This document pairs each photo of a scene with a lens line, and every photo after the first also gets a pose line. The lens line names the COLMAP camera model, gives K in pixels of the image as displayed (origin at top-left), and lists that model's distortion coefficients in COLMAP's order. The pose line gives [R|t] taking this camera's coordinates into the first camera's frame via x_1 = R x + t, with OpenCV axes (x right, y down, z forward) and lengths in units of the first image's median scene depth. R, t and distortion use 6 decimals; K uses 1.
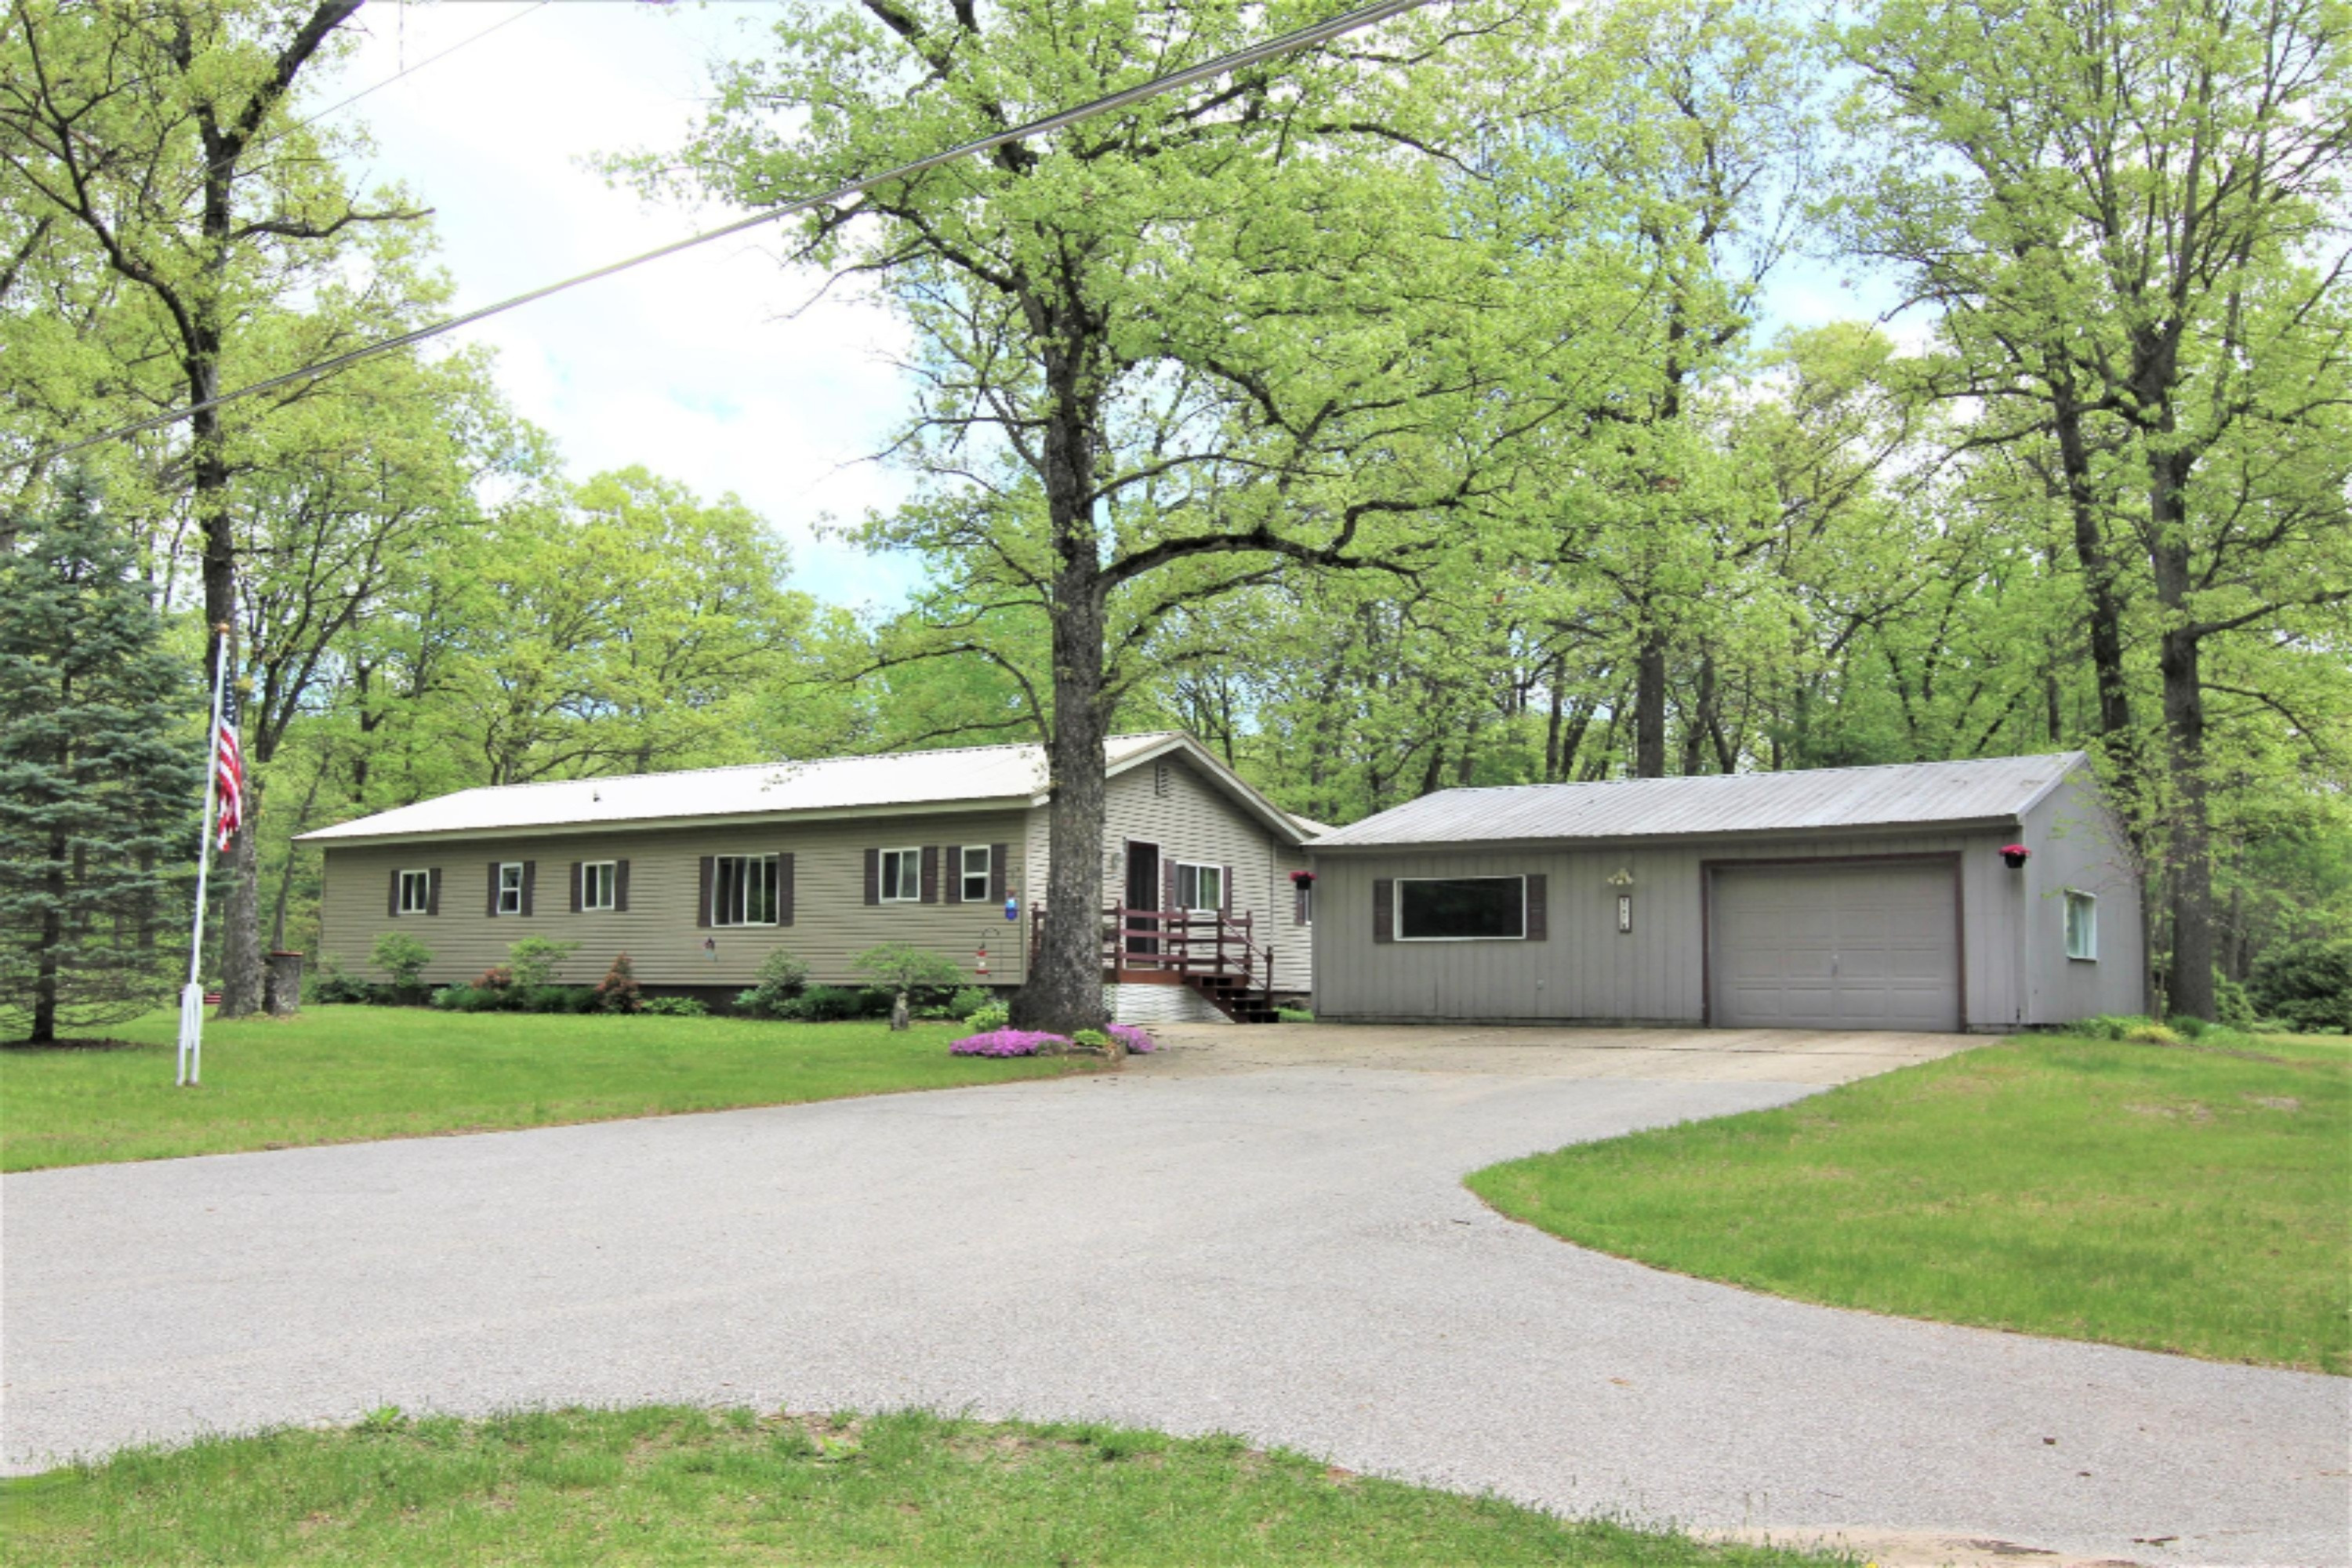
lens RADIAL K [[1793.1, 0, 1176.0], [0, 1793.1, 784.0], [0, 0, 1]] dist [0.001591, -0.000850]
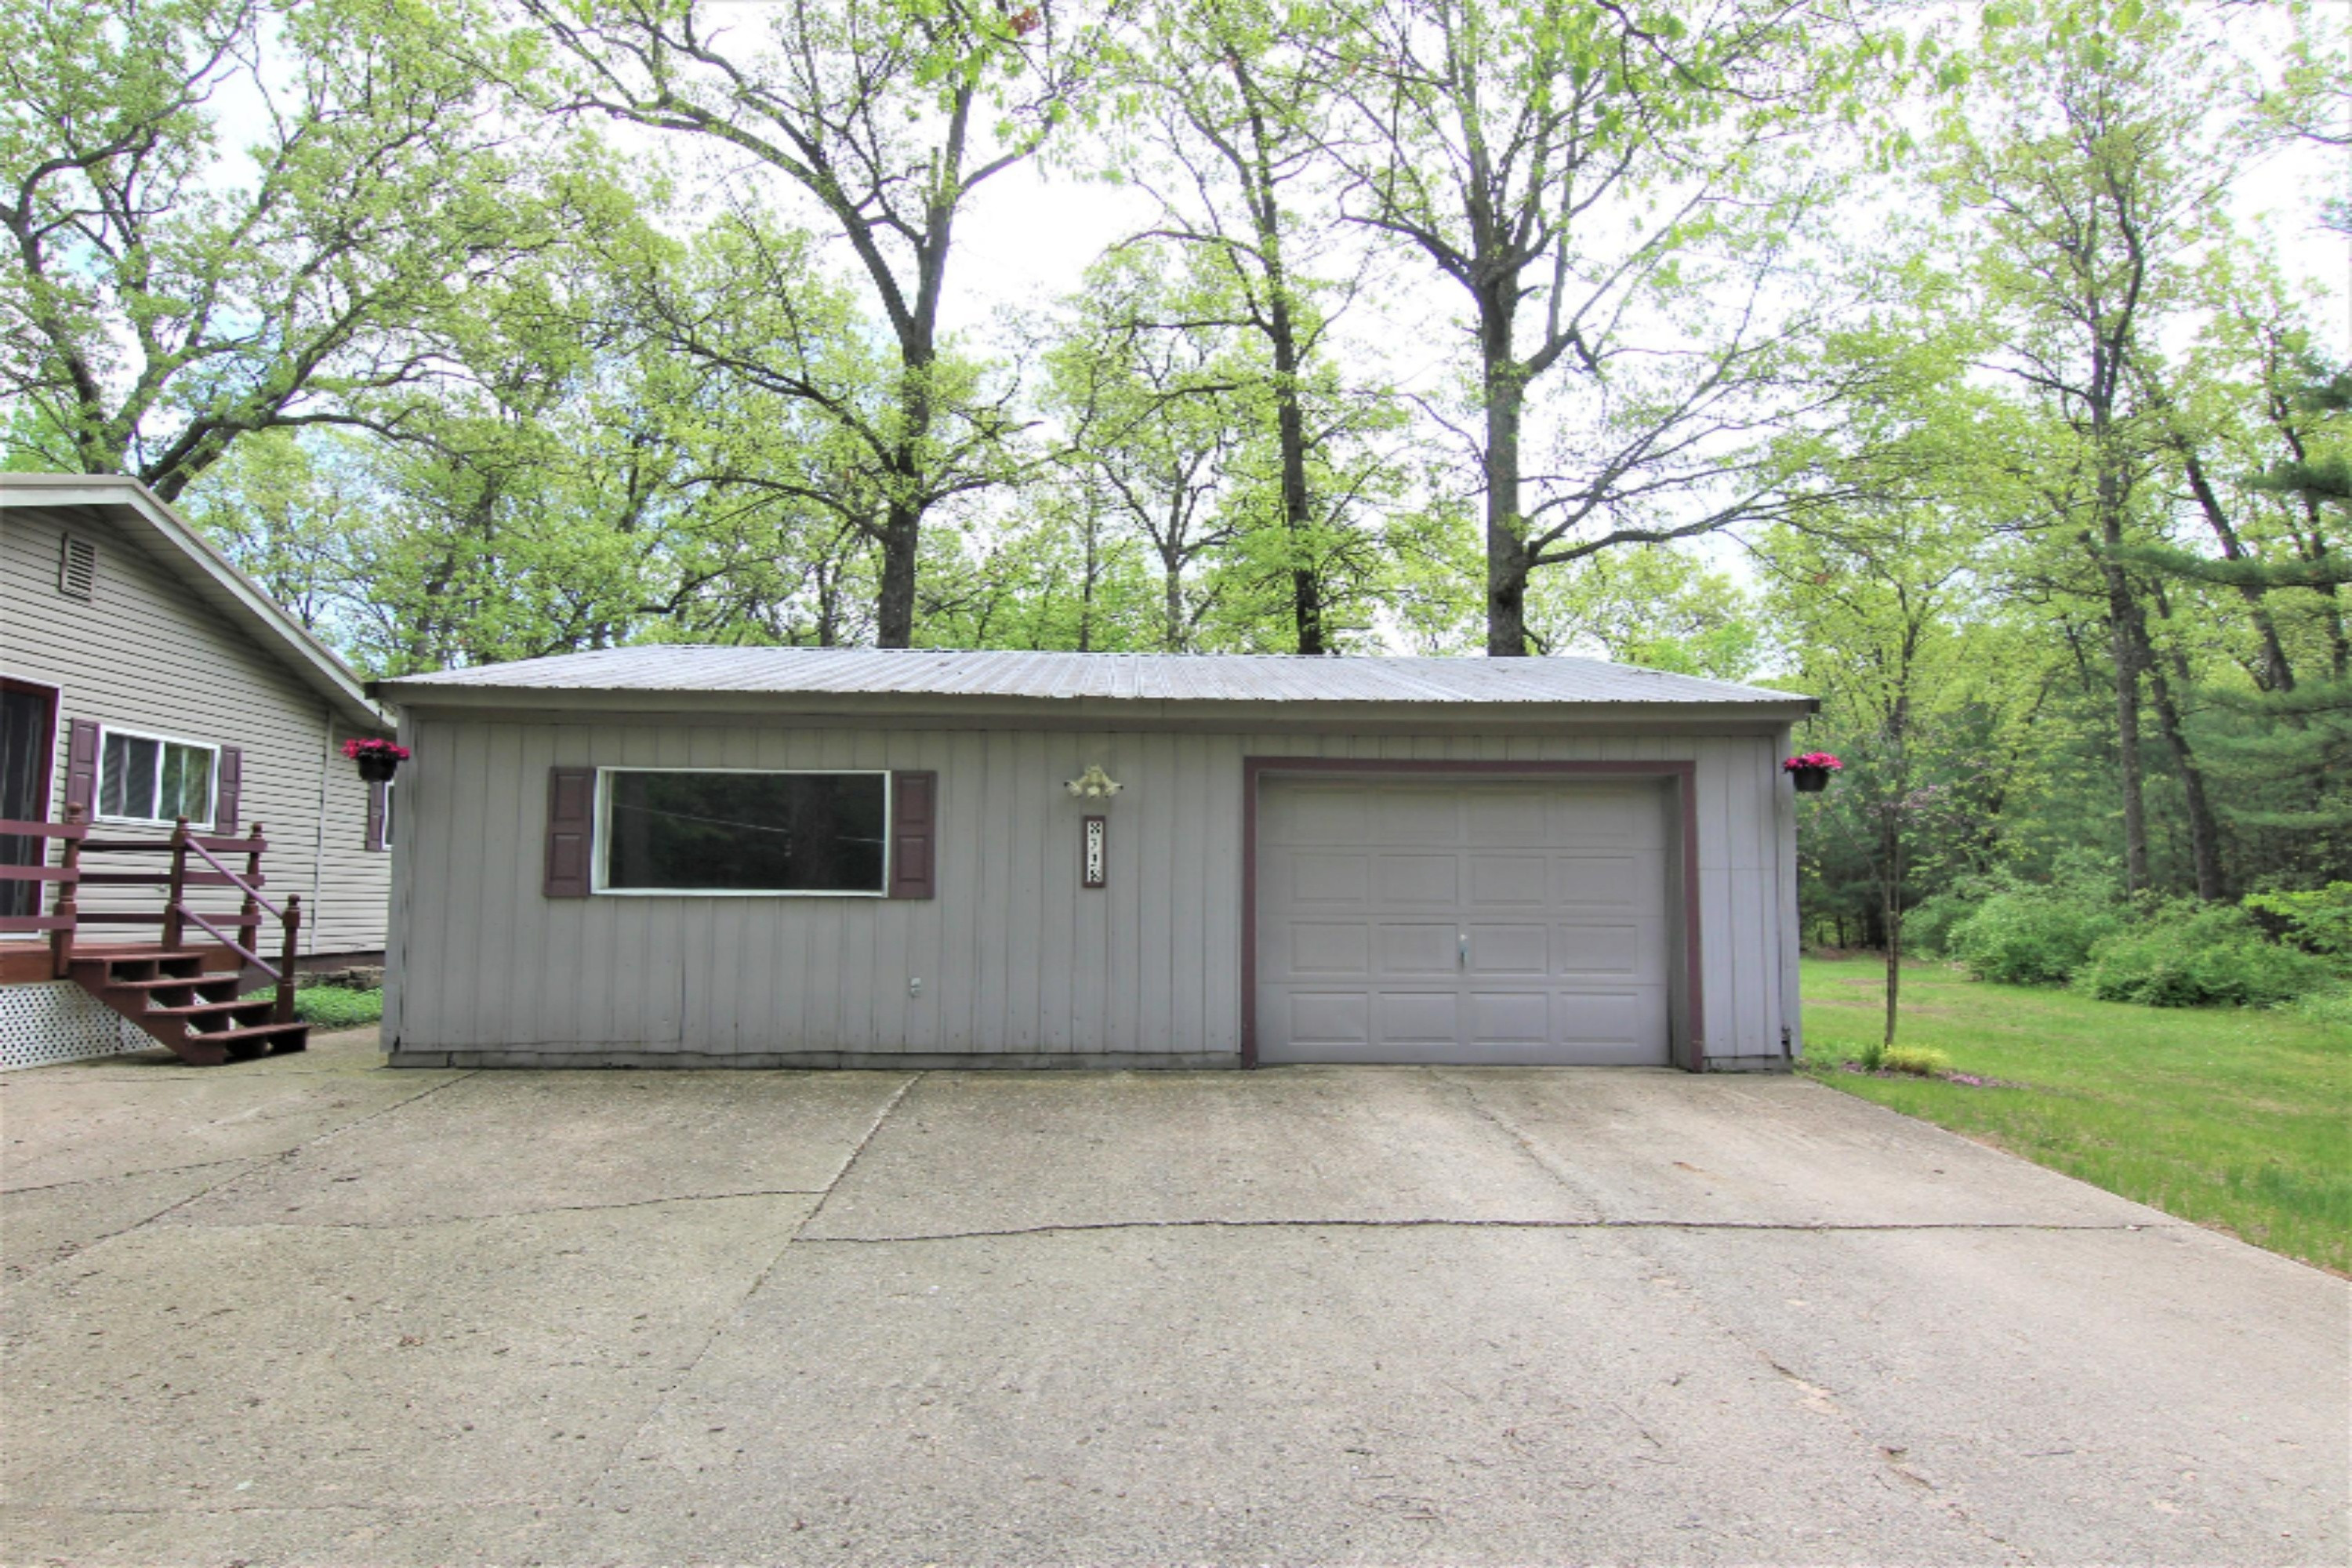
lens RADIAL K [[1205.0, 0, 1176.0], [0, 1205.0, 784.0], [0, 0, 1]] dist [-0.005672, -0.001759]
pose [[0.798787, 0.057372, 0.598873, 0.045507], [-0.070182, 0.997532, -0.001953, 0.041699], [-0.597507, -0.040470, 0.800842, 0.568050]]
